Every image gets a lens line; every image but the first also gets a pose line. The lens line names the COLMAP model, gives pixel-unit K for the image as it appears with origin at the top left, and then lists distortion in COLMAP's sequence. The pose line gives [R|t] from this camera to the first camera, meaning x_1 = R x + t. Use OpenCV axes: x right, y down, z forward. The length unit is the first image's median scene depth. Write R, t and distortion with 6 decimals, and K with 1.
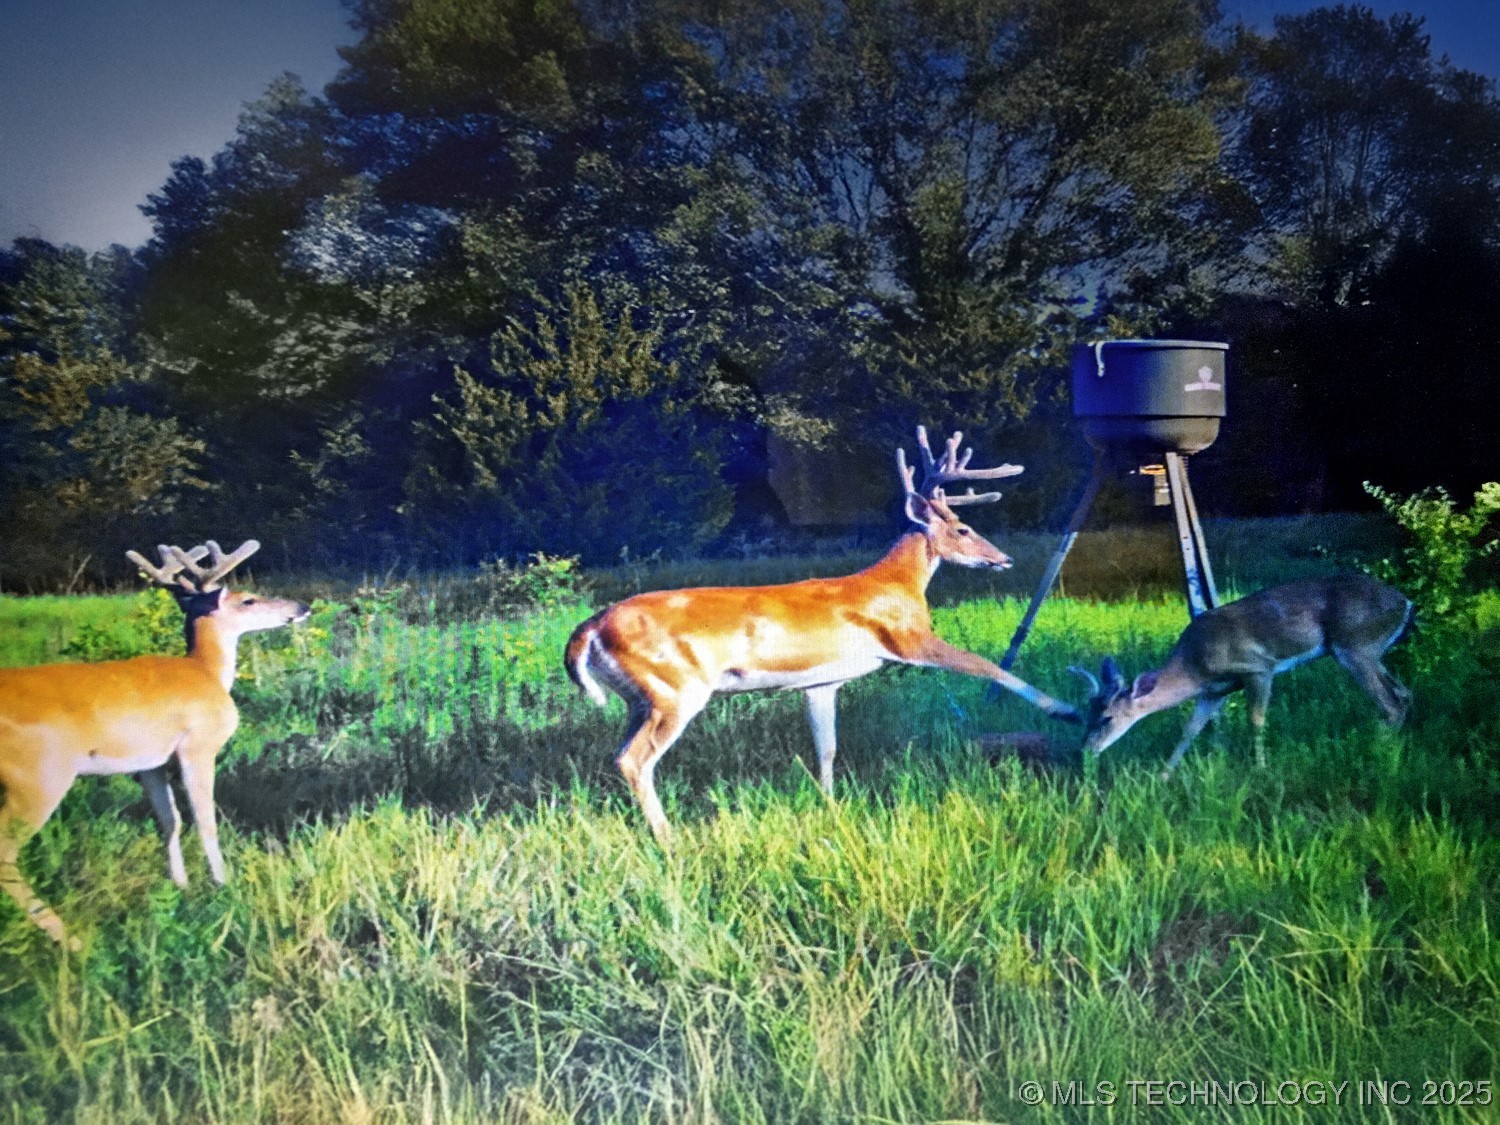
lens RADIAL K [[1274.0, 0, 751.8], [0, 1274.0, 564.1], [0, 0, 1]] dist [0.002526, 0.001990]
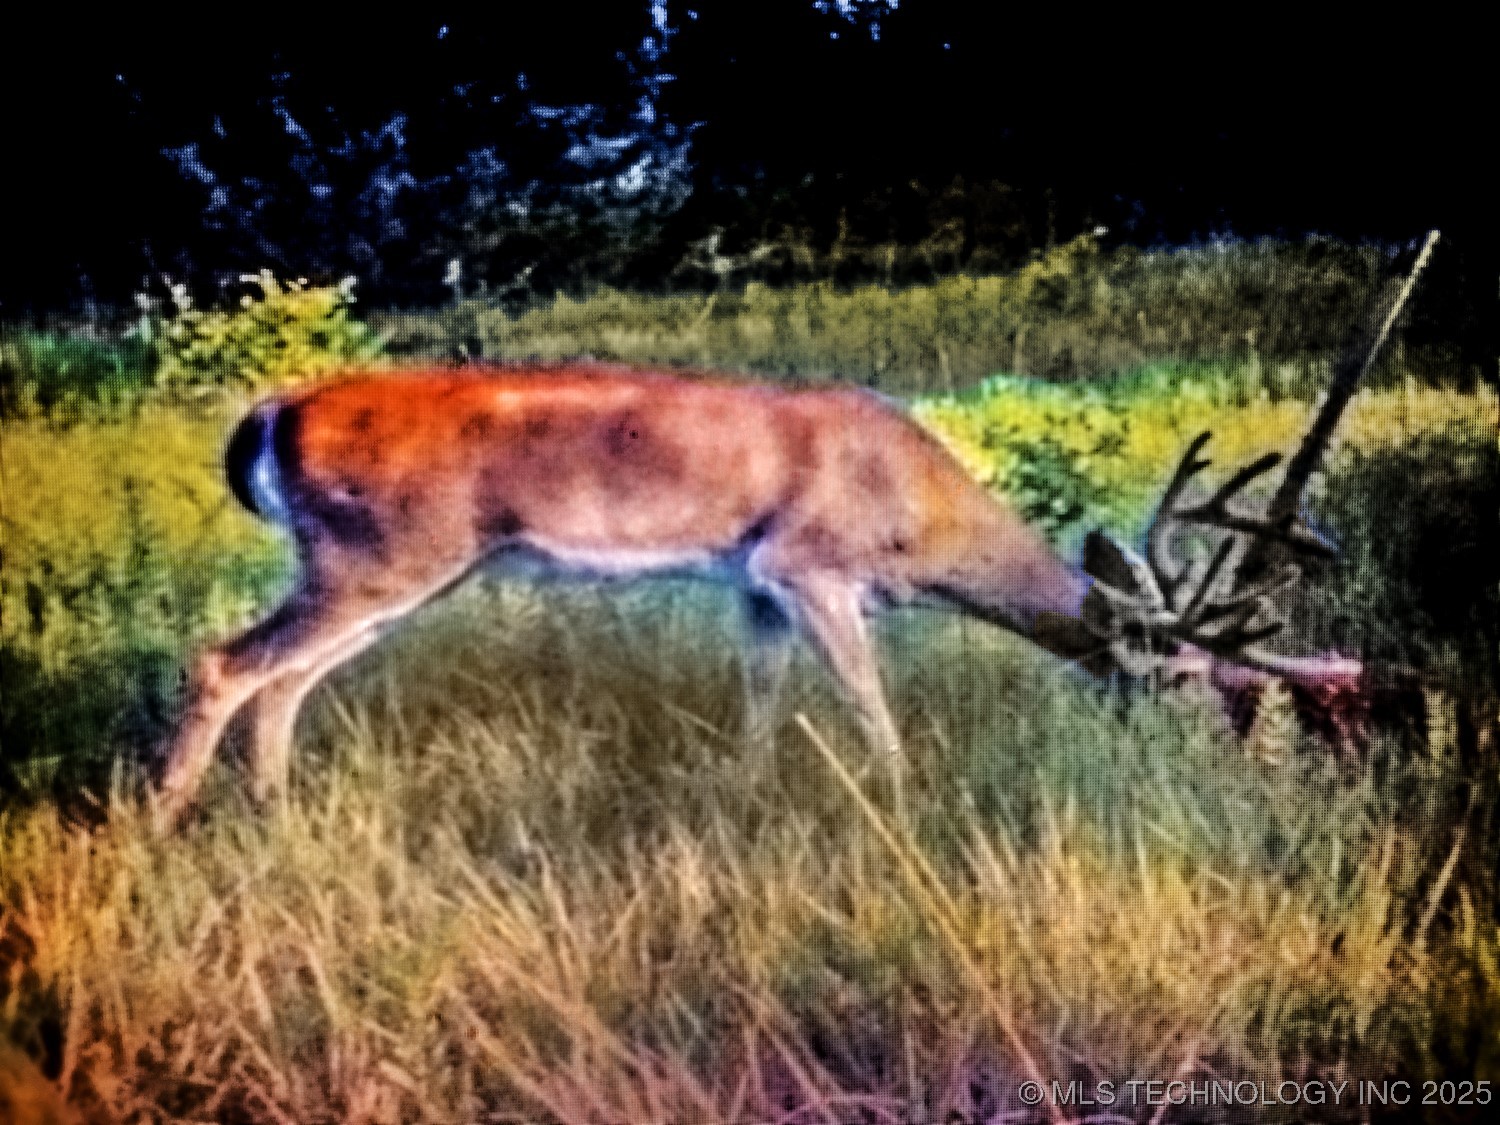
lens RADIAL K [[1274.0, 0, 746.2], [0, 1274.0, 564.3], [0, 0, 1]] dist [0.002526, 0.001990]
pose [[0.996772, -0.005682, 0.080085, -0.032947], [-0.005021, 0.991129, 0.132812, 0.033716], [-0.080129, -0.132785, 0.987901, 0.534490]]
